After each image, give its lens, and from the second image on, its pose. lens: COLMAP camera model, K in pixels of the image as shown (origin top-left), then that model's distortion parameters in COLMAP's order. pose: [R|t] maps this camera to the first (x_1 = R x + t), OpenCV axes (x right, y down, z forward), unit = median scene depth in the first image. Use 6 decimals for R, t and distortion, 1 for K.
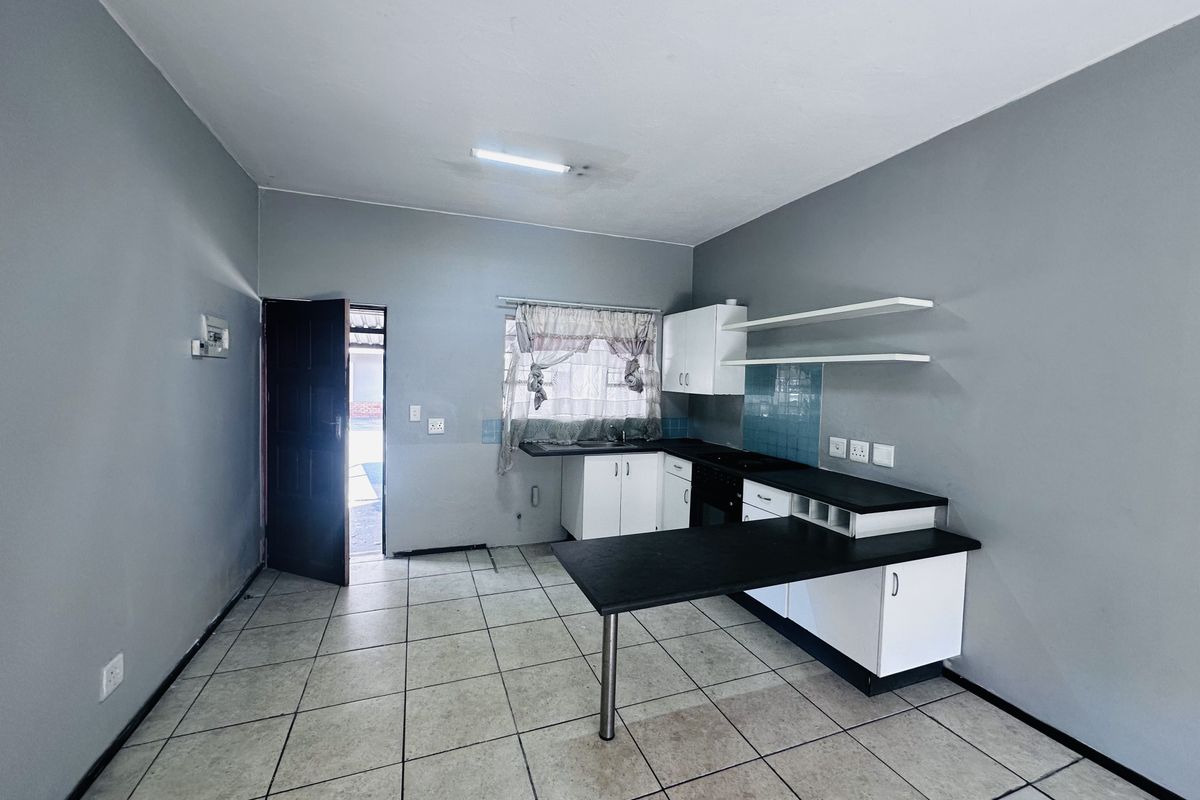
lens RADIAL K [[477.7, 0, 599.5], [0, 477.7, 400.3], [0, 0, 1]] dist [-0.002375, 0.000434]
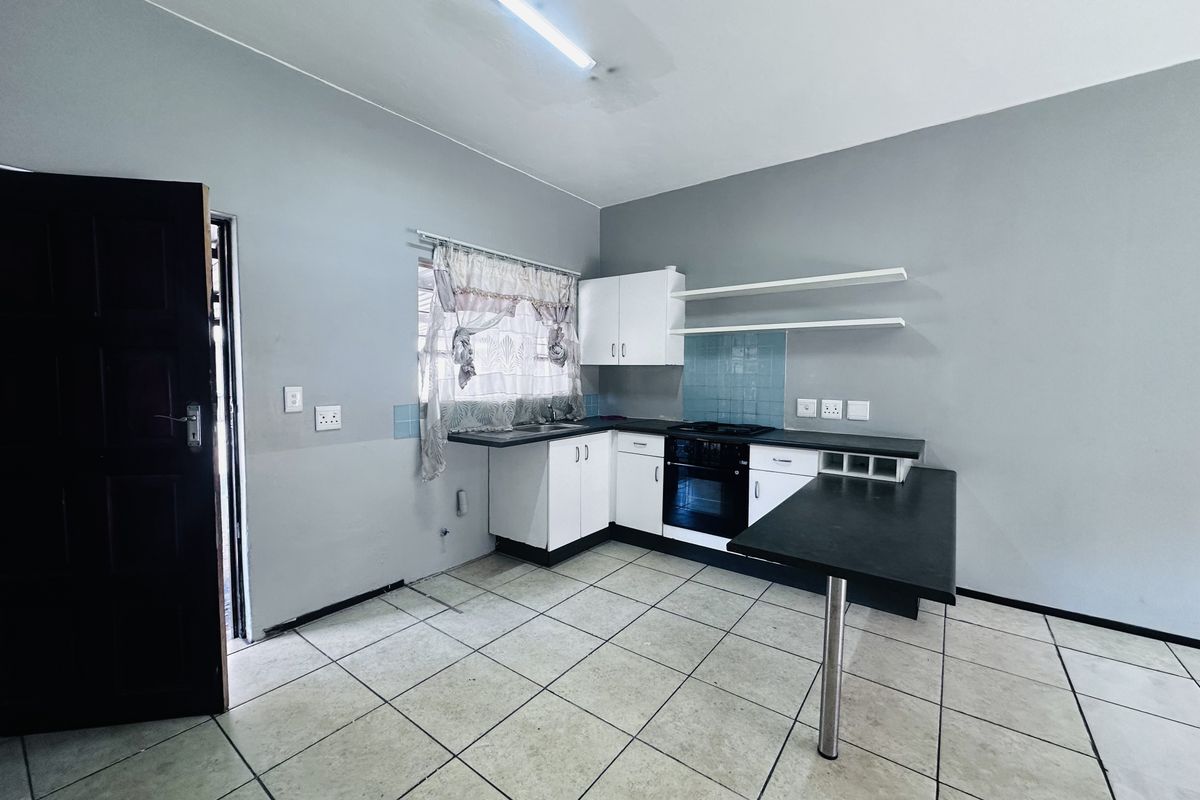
lens RADIAL K [[477.7, 0, 600.0], [0, 477.7, 400.2], [0, 0, 1]] dist [-0.002375, 0.000434]
pose [[0.847479, -0.048629, 0.528597, -0.472101], [0.036541, 0.998777, 0.033300, 0.028051], [-0.529570, -0.008905, 0.848220, 0.328000]]
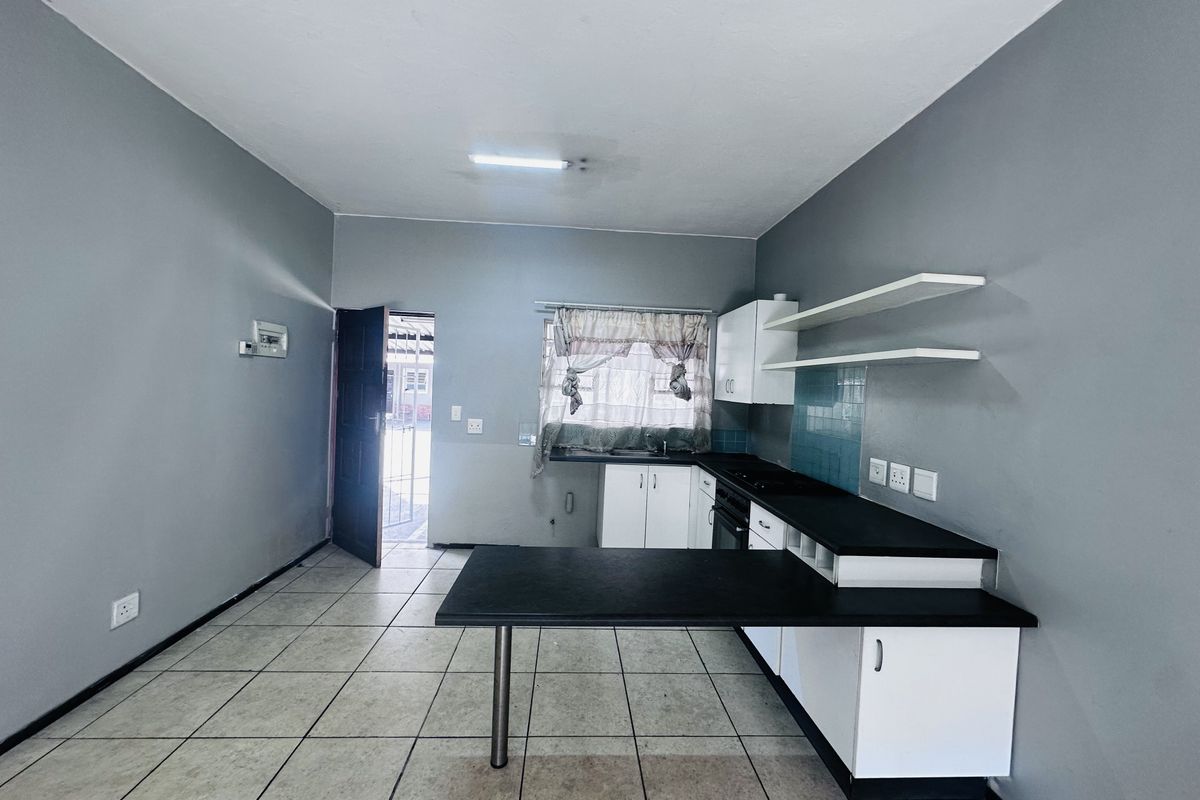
lens RADIAL K [[477.7, 0, 599.7], [0, 477.7, 400.1], [0, 0, 1]] dist [-0.002375, 0.000434]
pose [[0.953185, 0.025060, -0.301347, 0.295256], [-0.033597, 0.999167, -0.023180, 0.015049], [0.300515, 0.032220, 0.953233, 0.105979]]
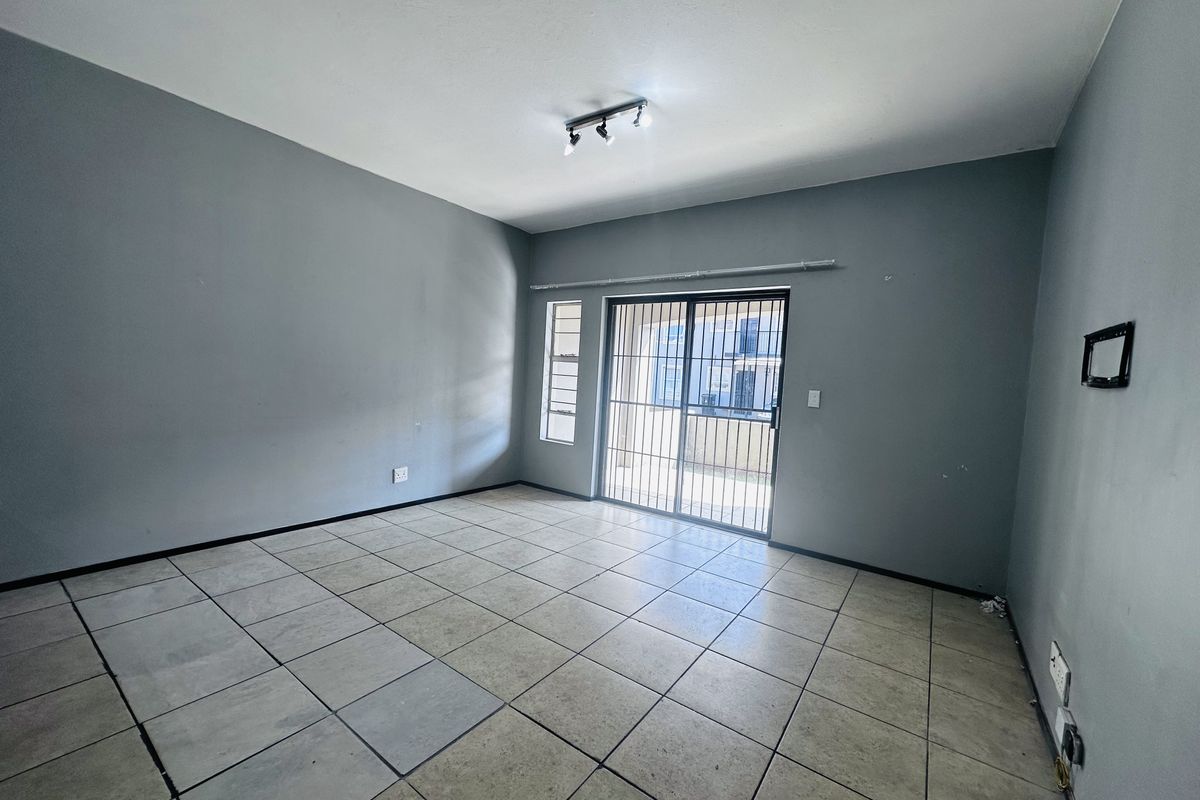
lens RADIAL K [[477.7, 0, 599.6], [0, 477.7, 400.4], [0, 0, 1]] dist [-0.002375, 0.000434]
pose [[-0.544328, -0.107756, 0.831923, -0.562171], [-0.031114, 0.993626, 0.108344, 0.028007], [-0.838296, 0.033090, -0.544211, 0.272457]]
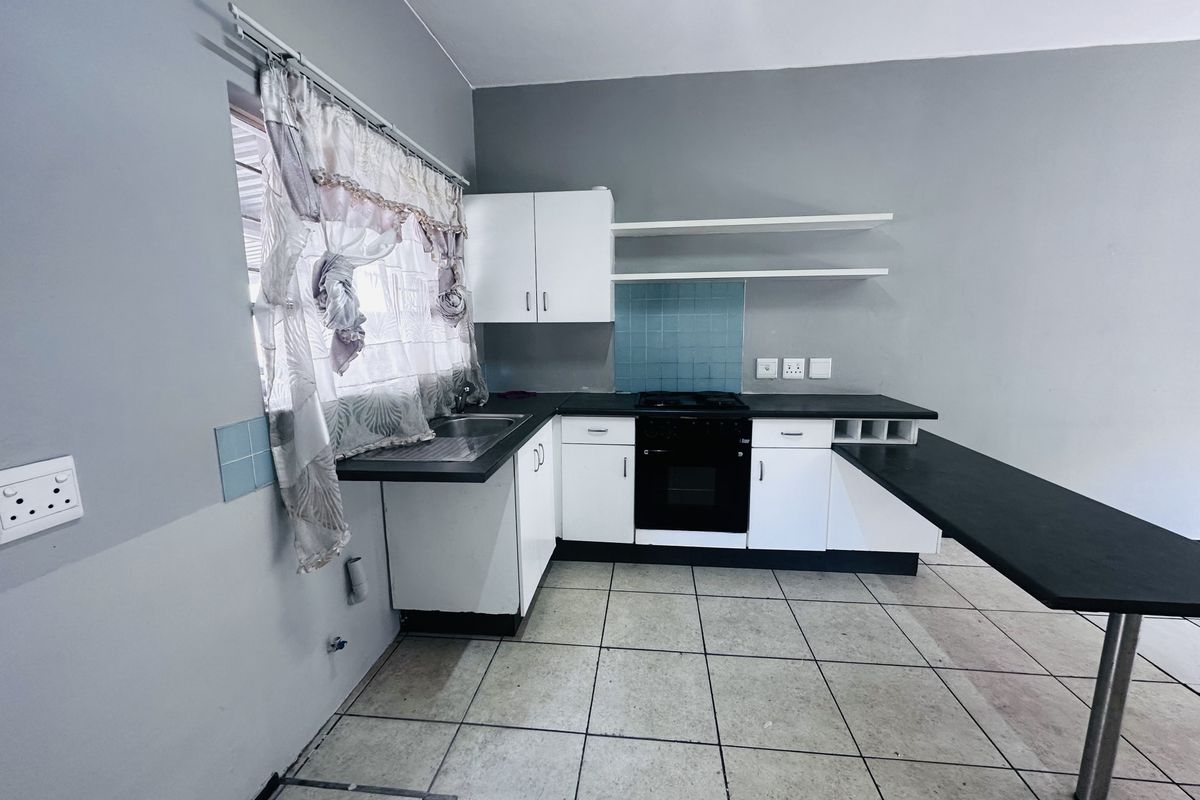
lens RADIAL K [[477.7, 0, 599.3], [0, 477.7, 400.5], [0, 0, 1]] dist [-0.002375, 0.000434]
pose [[0.459918, -0.170275, 0.871483, -0.518495], [0.061084, 0.985184, 0.160254, -0.013579], [-0.885858, -0.020470, 0.463504, 0.849752]]
